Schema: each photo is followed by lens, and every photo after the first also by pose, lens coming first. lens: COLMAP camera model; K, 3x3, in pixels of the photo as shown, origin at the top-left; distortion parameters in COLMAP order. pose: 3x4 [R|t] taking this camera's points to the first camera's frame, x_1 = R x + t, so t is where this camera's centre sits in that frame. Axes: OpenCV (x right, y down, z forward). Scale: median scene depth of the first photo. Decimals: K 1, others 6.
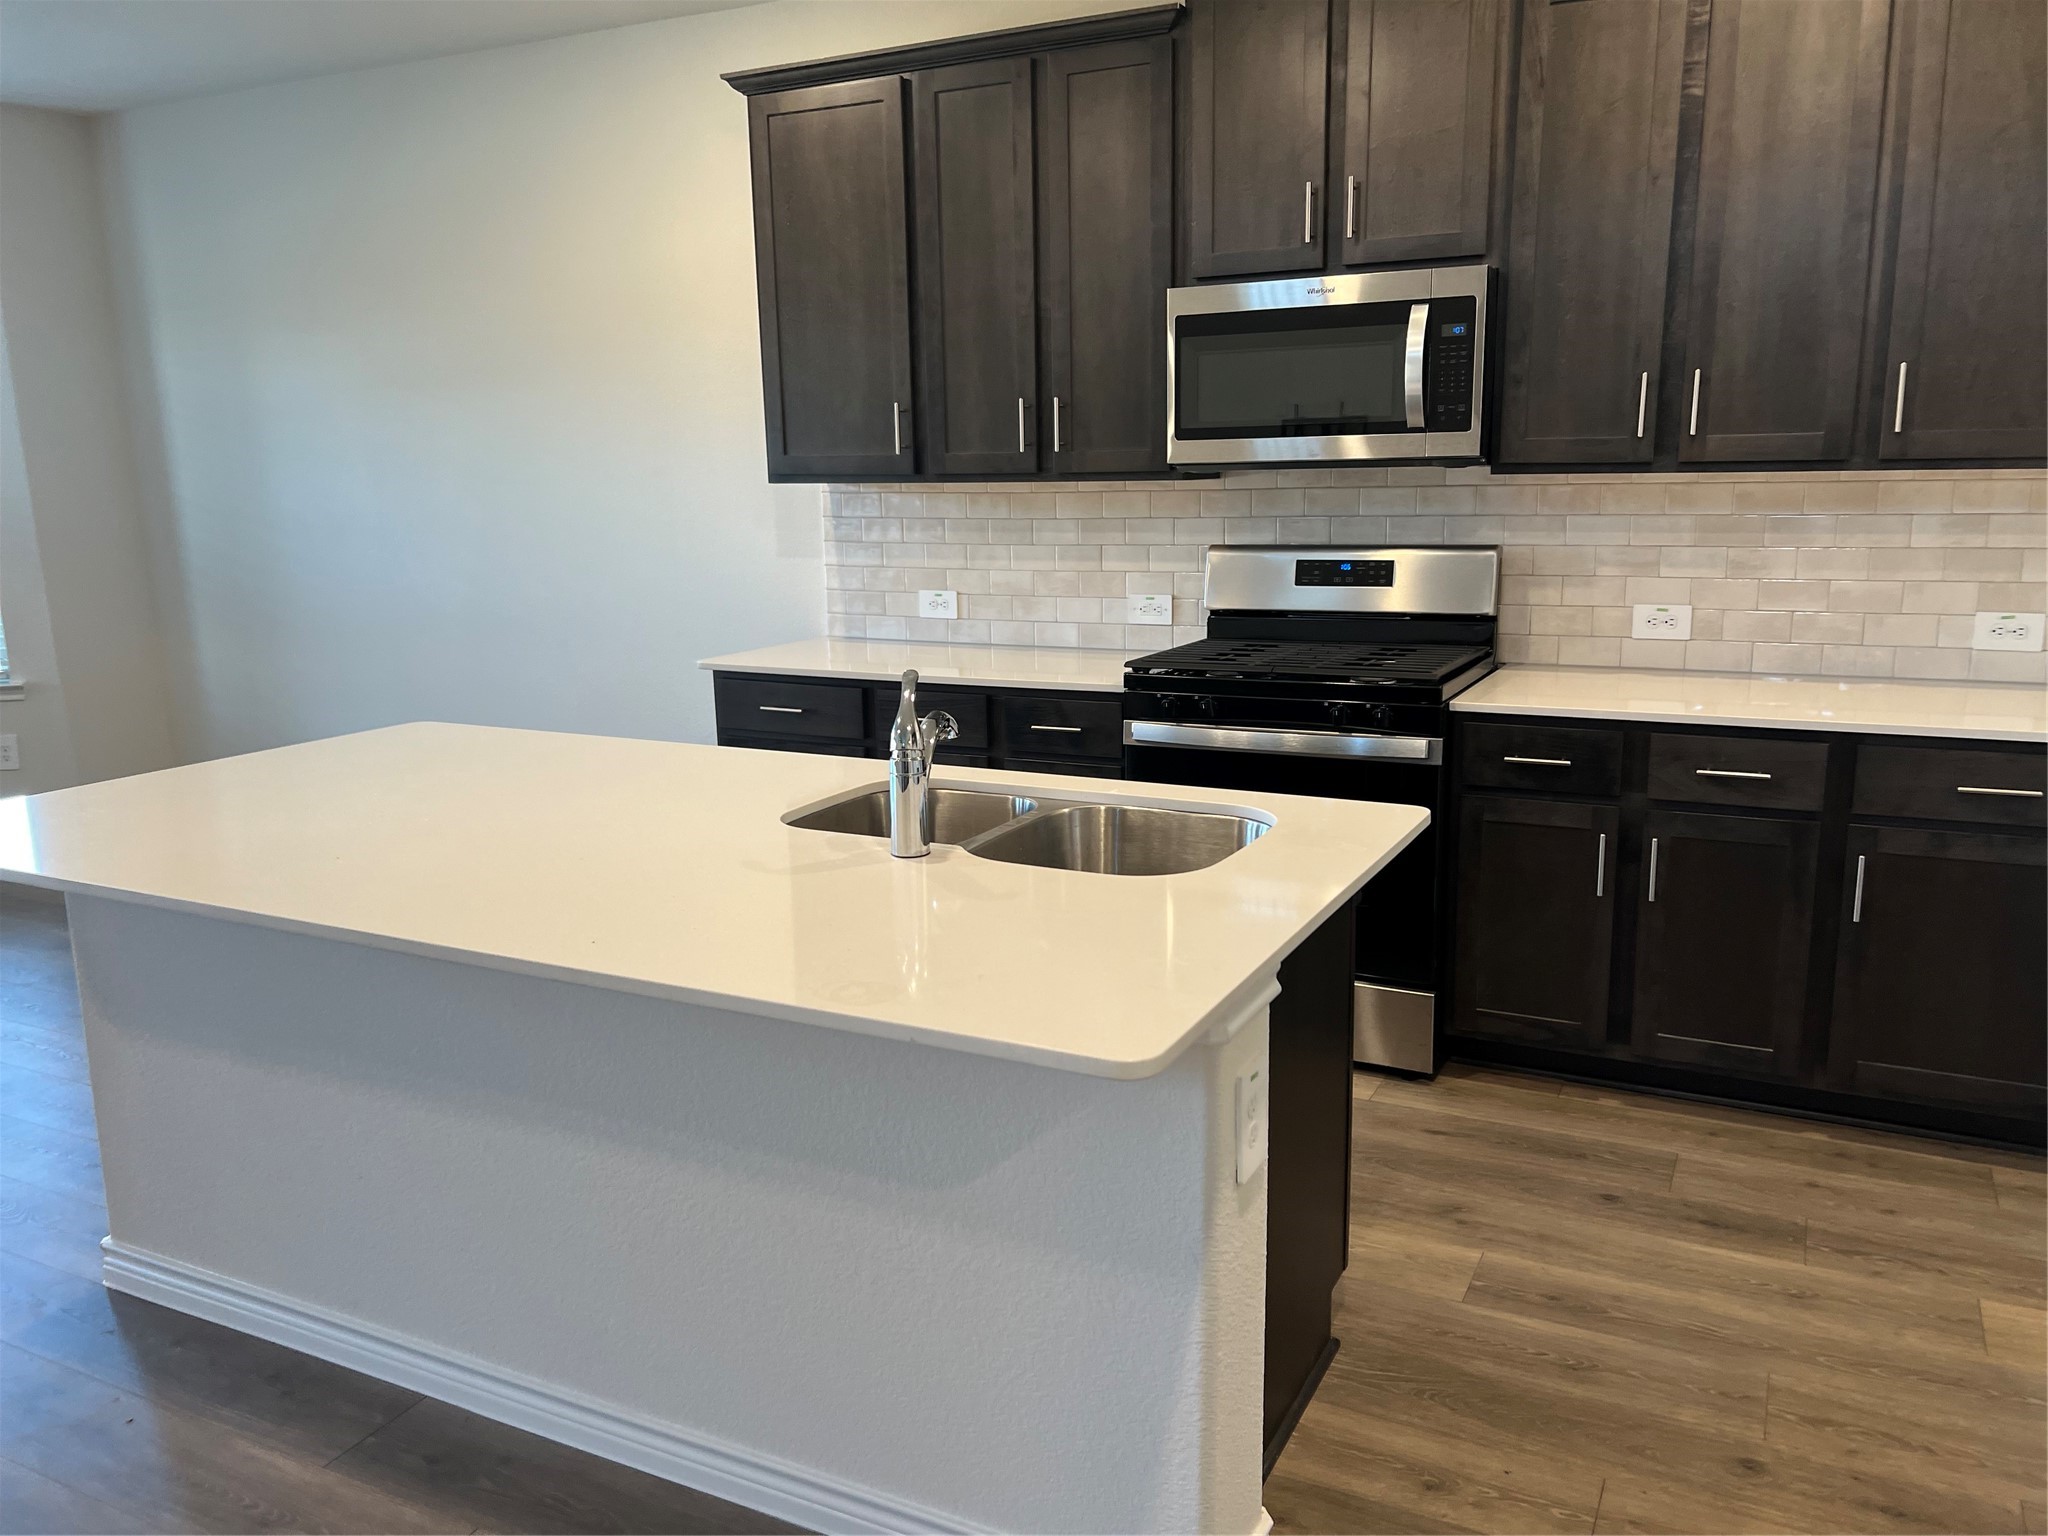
lens RADIAL K [[1549.8, 0, 1024.0], [0, 1549.8, 768.0], [0, 0, 1]] dist [0.000770, -0.000143]
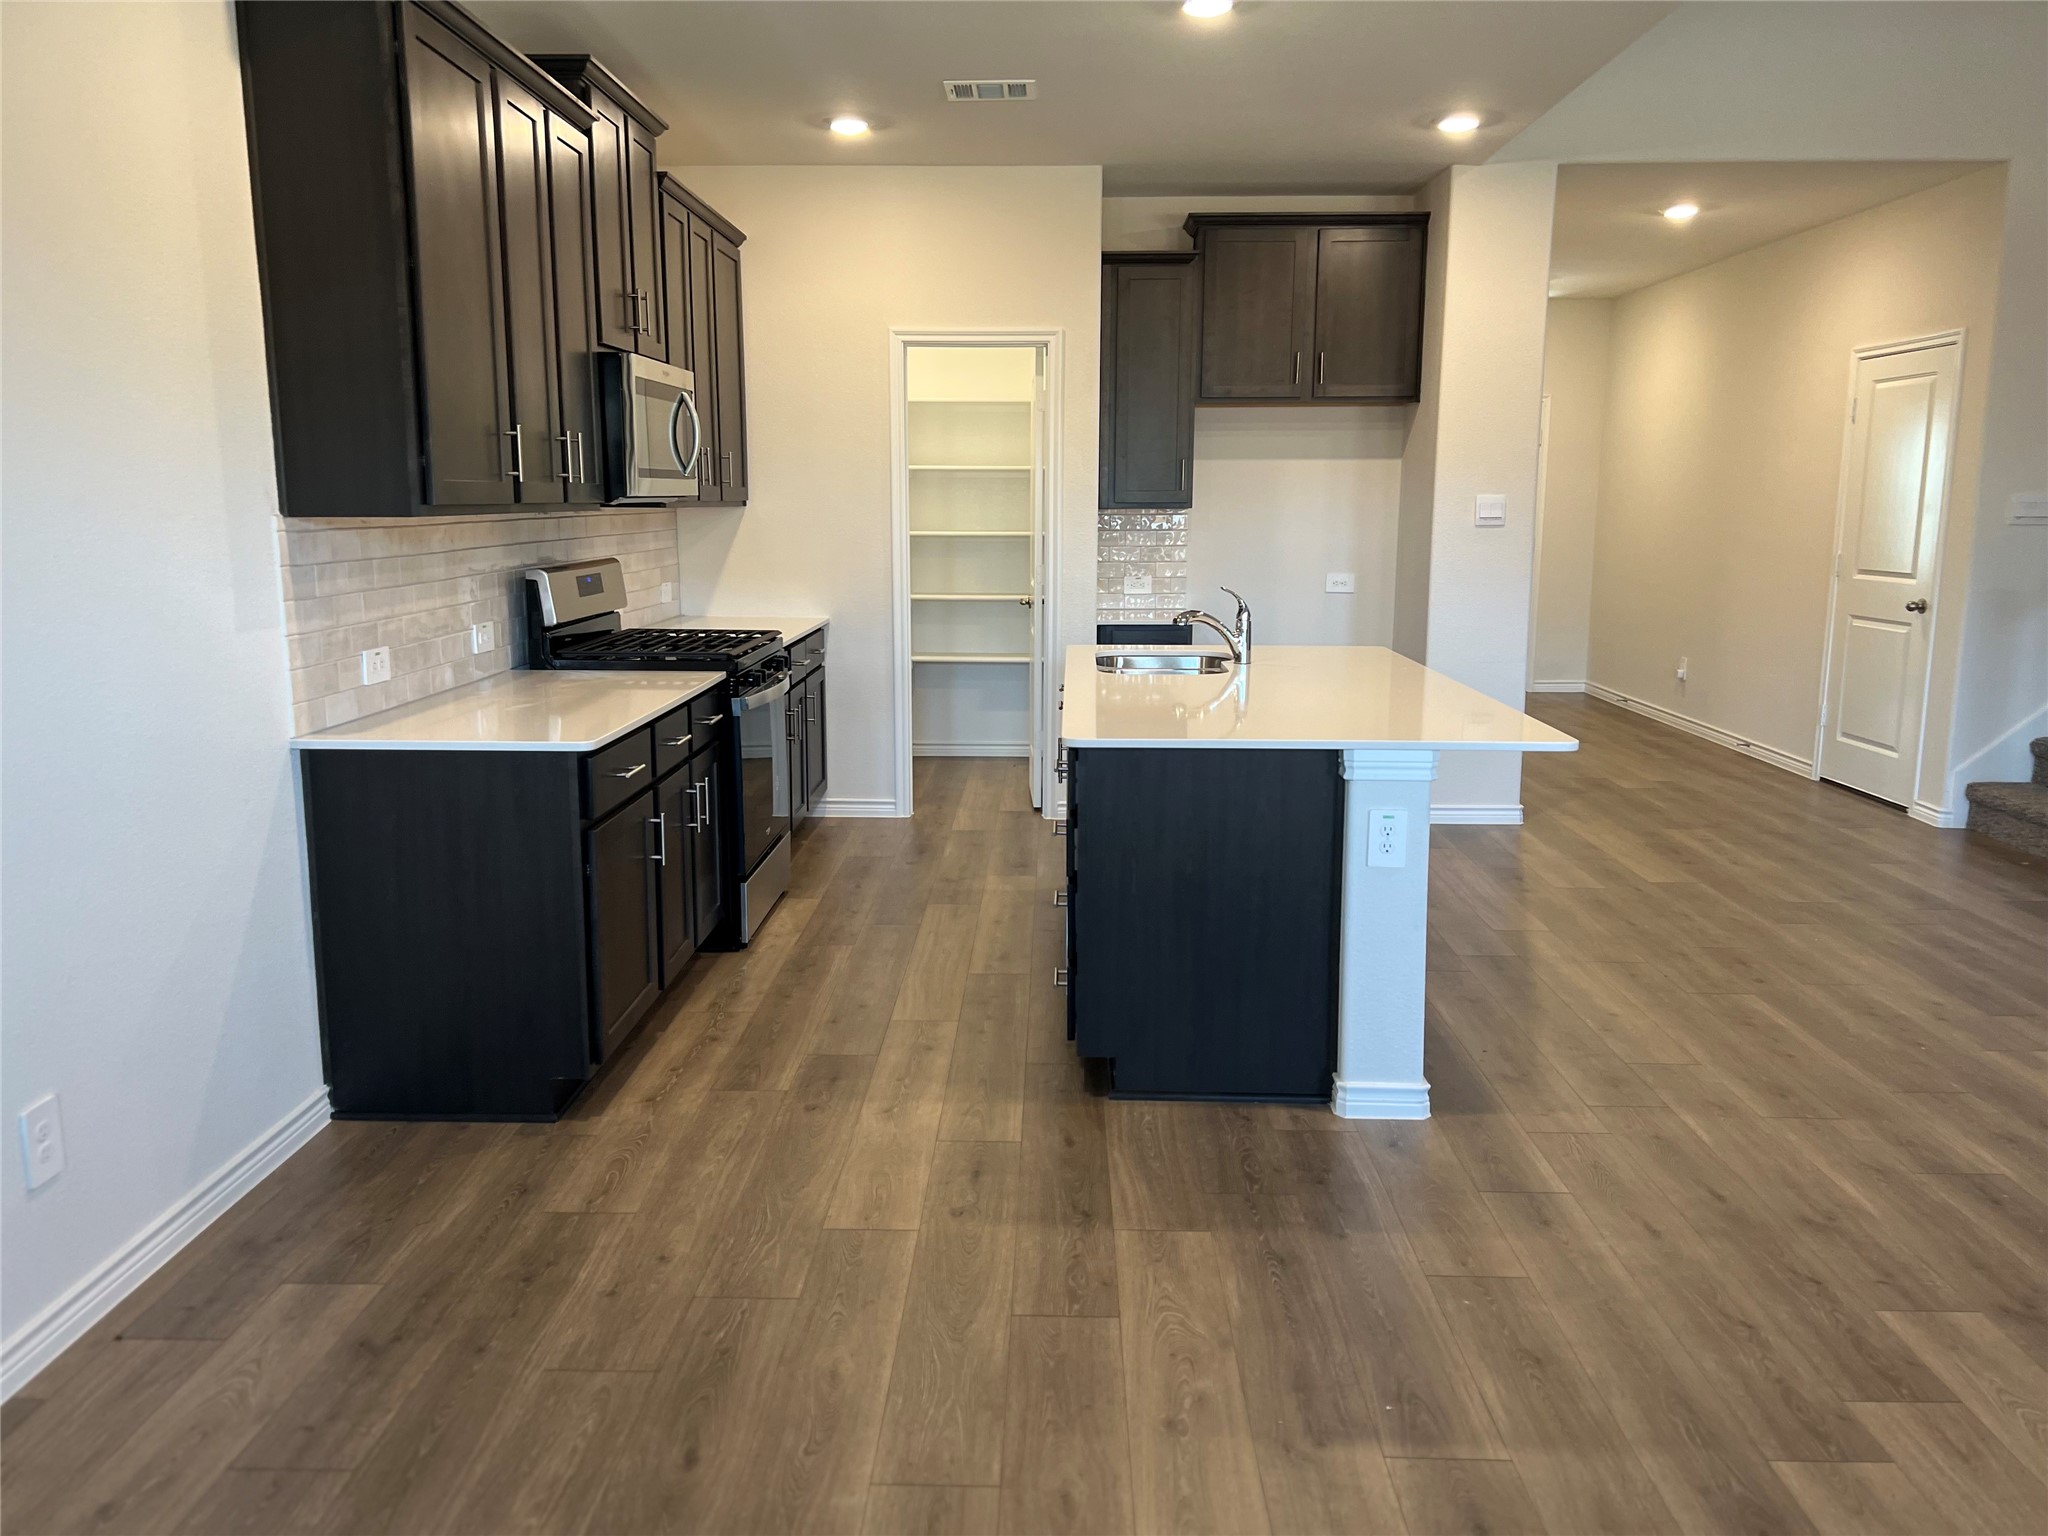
lens RADIAL K [[1549.8, 0, 1024.0], [0, 1549.8, 768.0], [0, 0, 1]] dist [0.000770, -0.000143]
pose [[-0.429031, -0.140375, 0.892316, -0.909947], [0.177079, 0.955612, 0.235473, -0.182382], [-0.885763, 0.259036, -0.385130, 1.008898]]
